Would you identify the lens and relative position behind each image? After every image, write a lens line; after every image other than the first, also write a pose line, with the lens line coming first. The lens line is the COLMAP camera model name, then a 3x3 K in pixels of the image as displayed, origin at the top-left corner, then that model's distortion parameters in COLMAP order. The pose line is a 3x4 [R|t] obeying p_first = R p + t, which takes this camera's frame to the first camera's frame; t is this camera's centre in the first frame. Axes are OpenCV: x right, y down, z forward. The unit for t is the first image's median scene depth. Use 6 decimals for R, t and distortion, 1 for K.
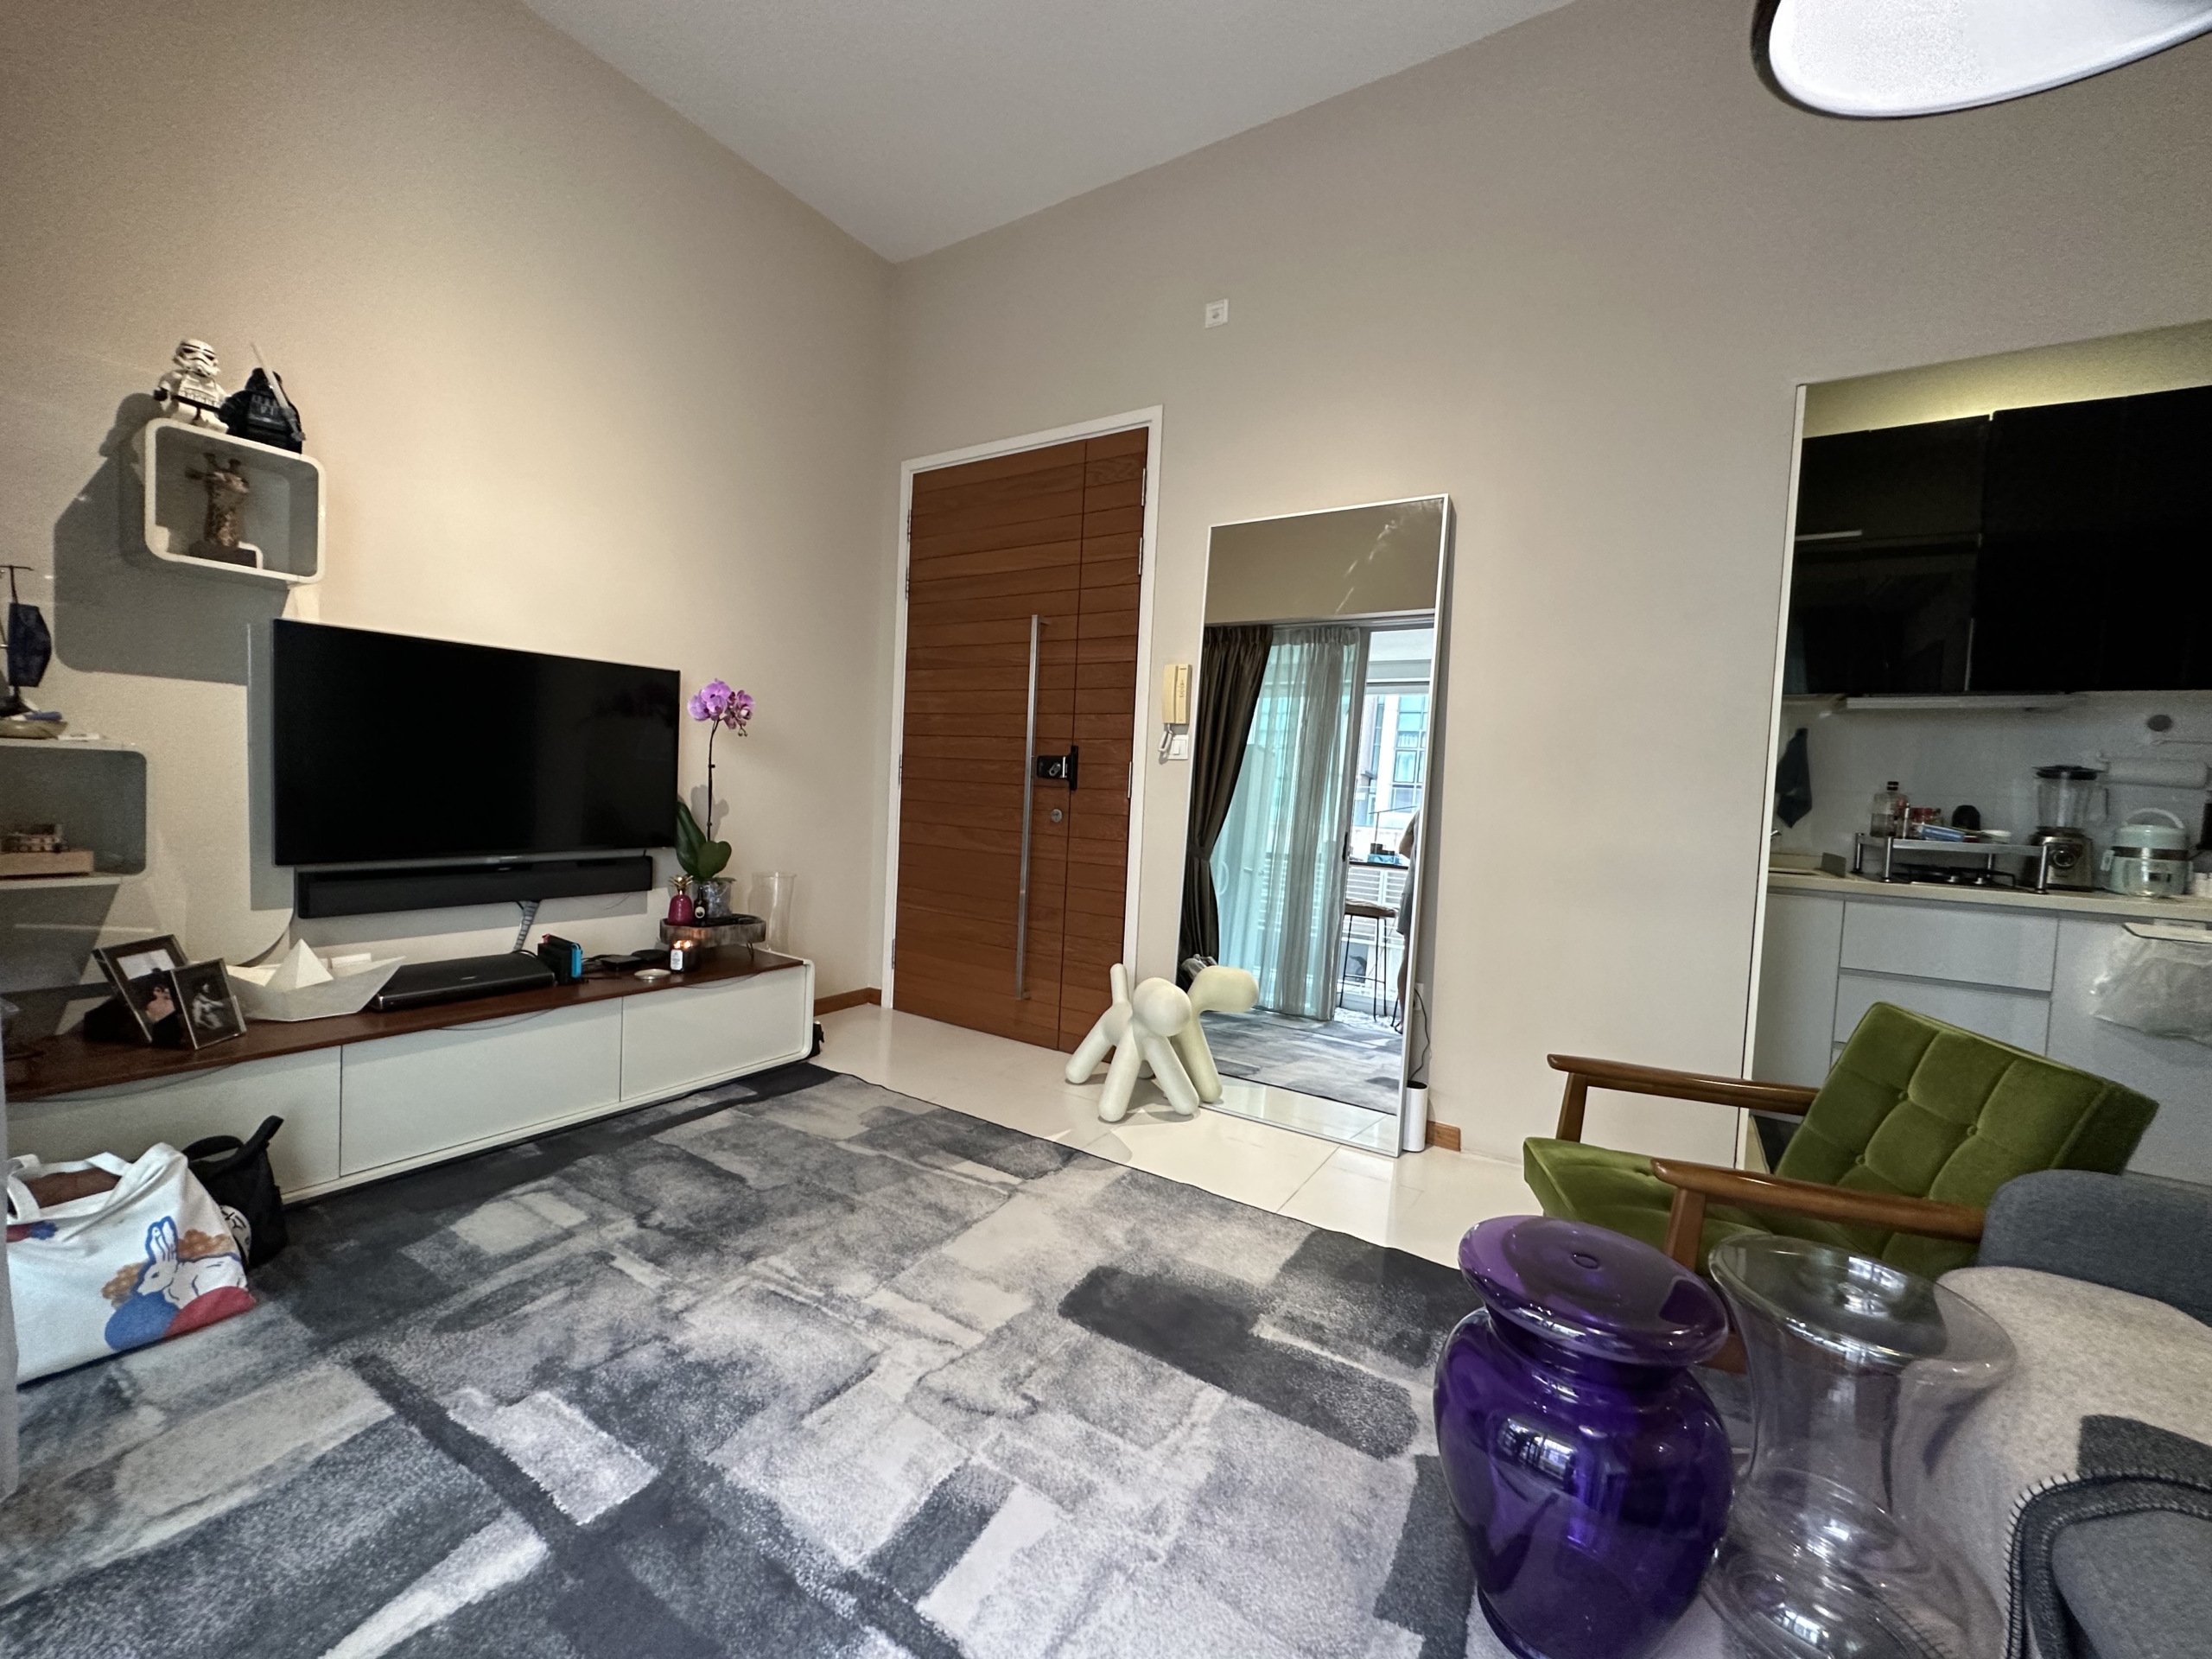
lens RADIAL K [[882.5, 0, 1107.2], [0, 882.5, 824.1], [0, 0, 1]] dist [-0.000649, -0.000355]
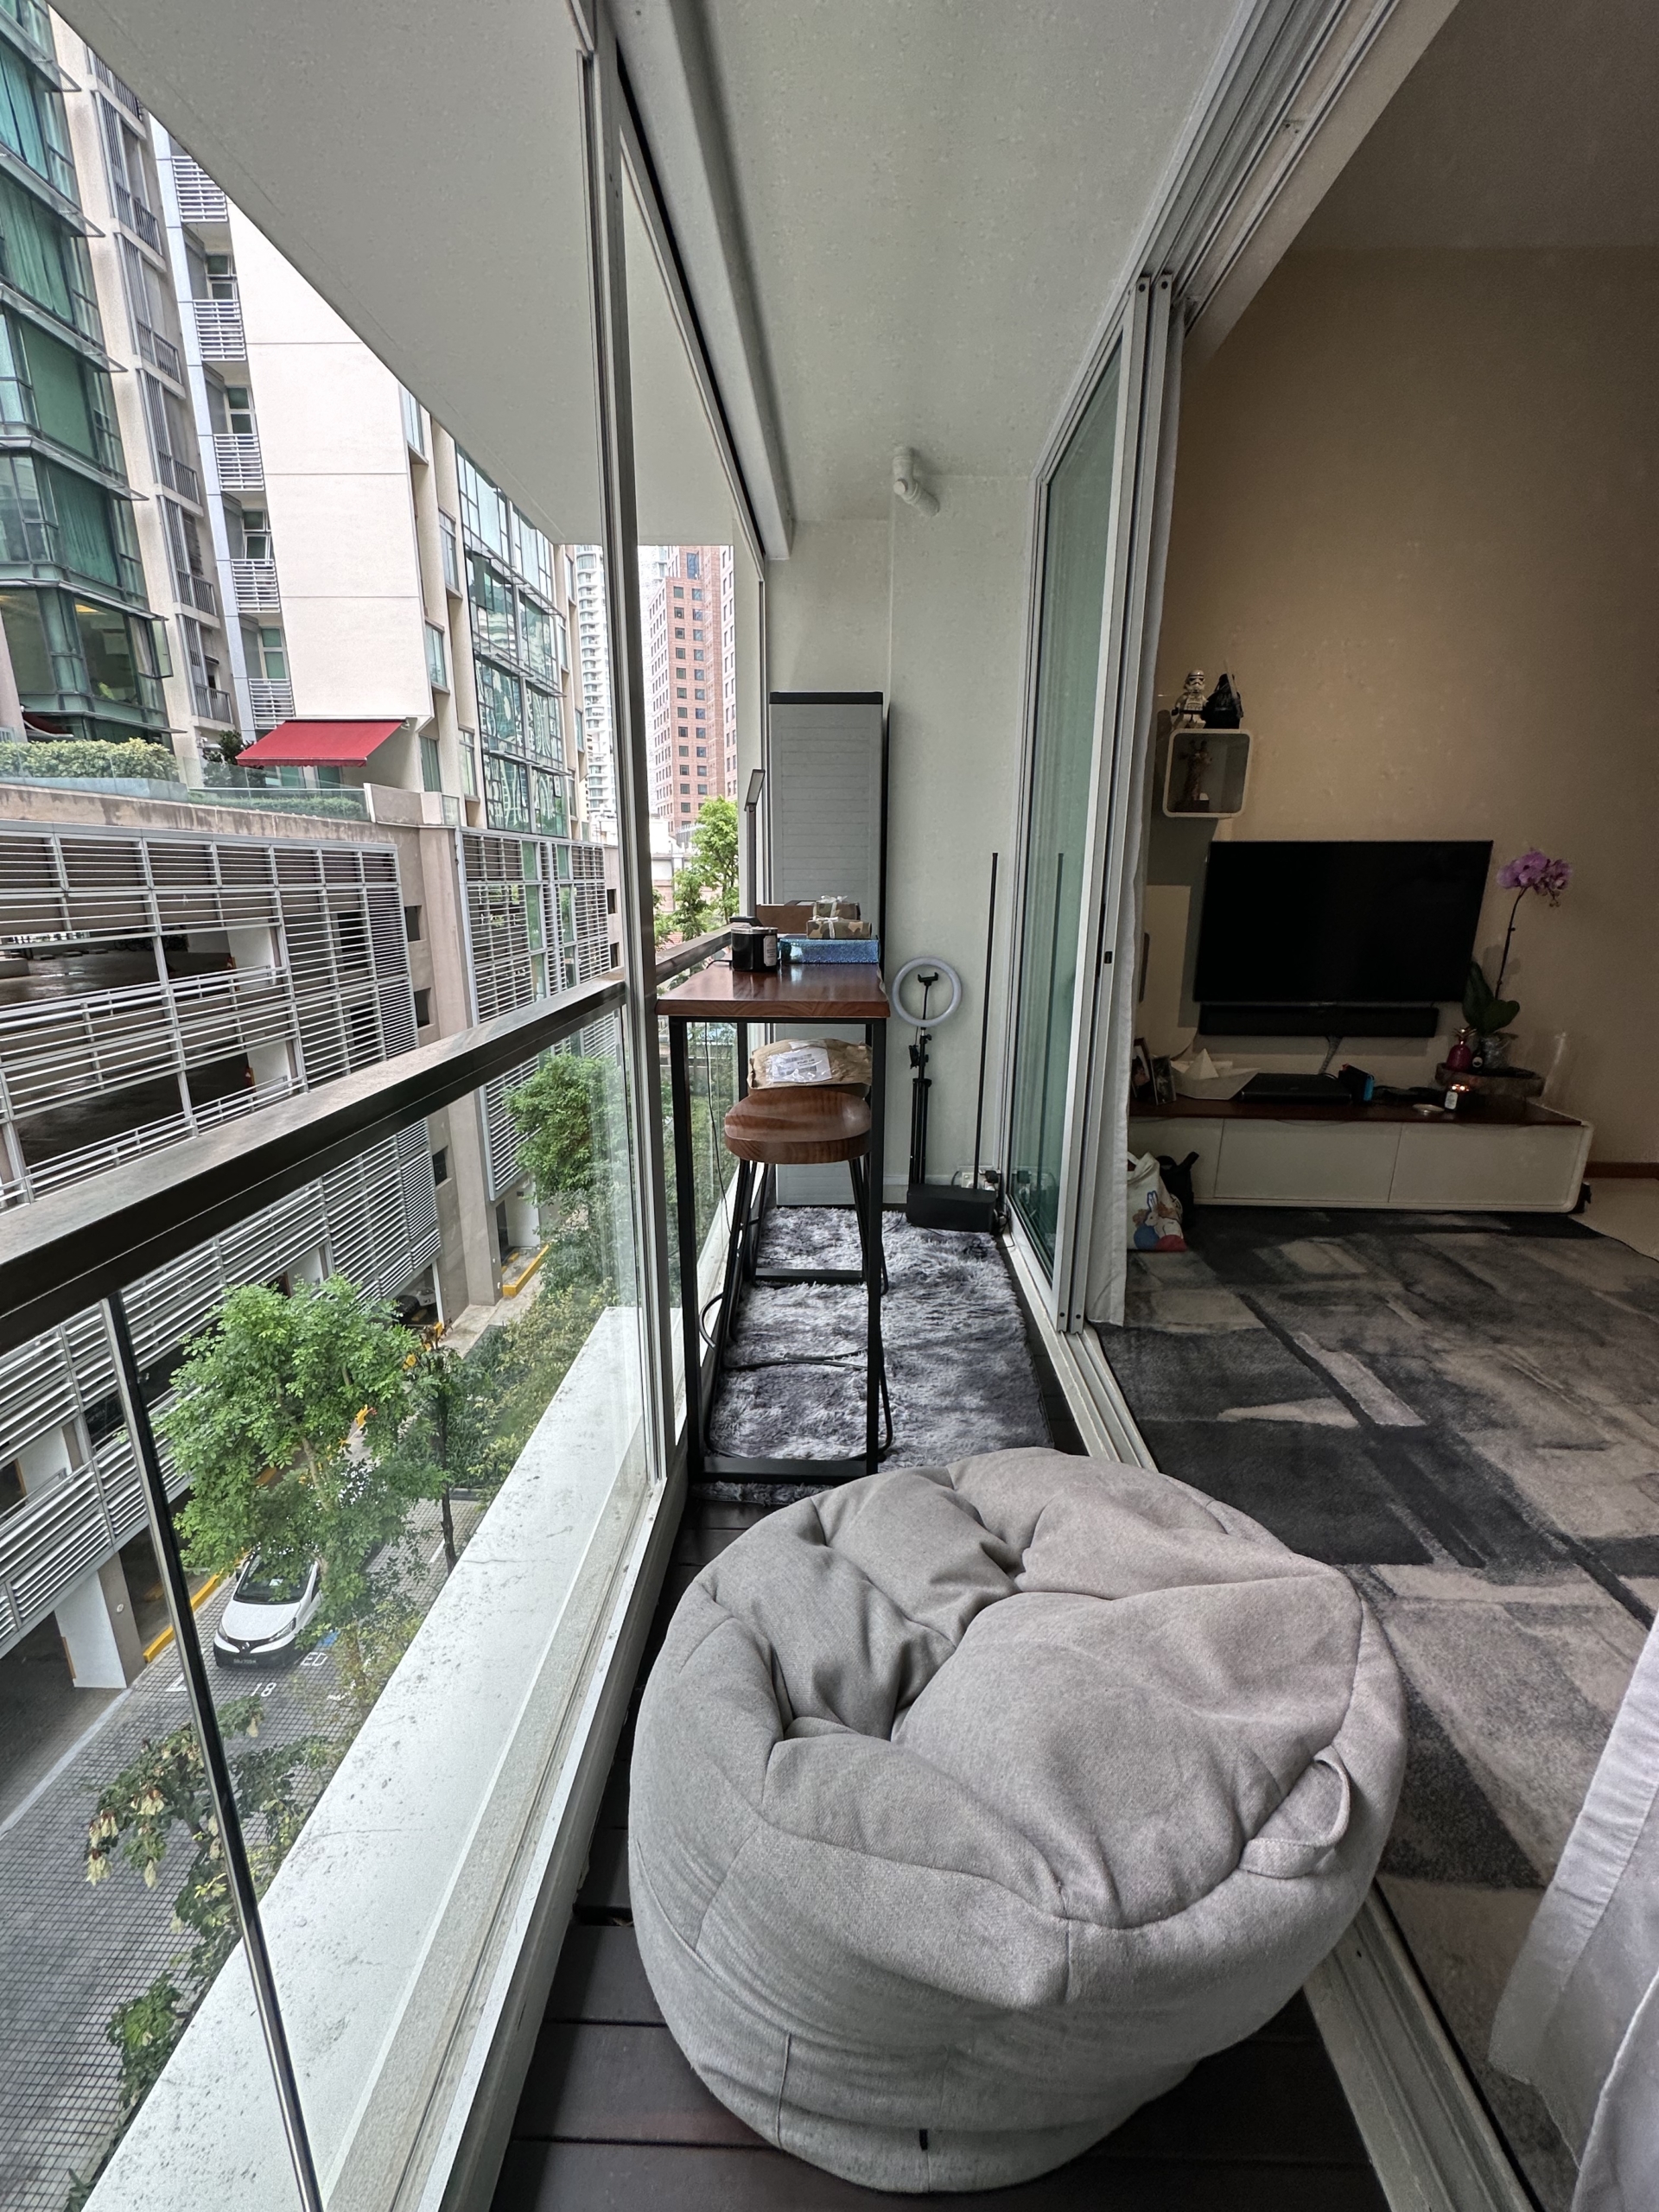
lens RADIAL K [[882.5, 0, 829.5], [0, 882.5, 1106.0], [0, 0, 1]] dist [-0.000649, -0.000355]
pose [[0.510252, 0.177649, -0.841477, 0.102740], [-0.023377, 0.980937, 0.192916, -0.059629], [0.859707, -0.078764, 0.504678, -0.395808]]
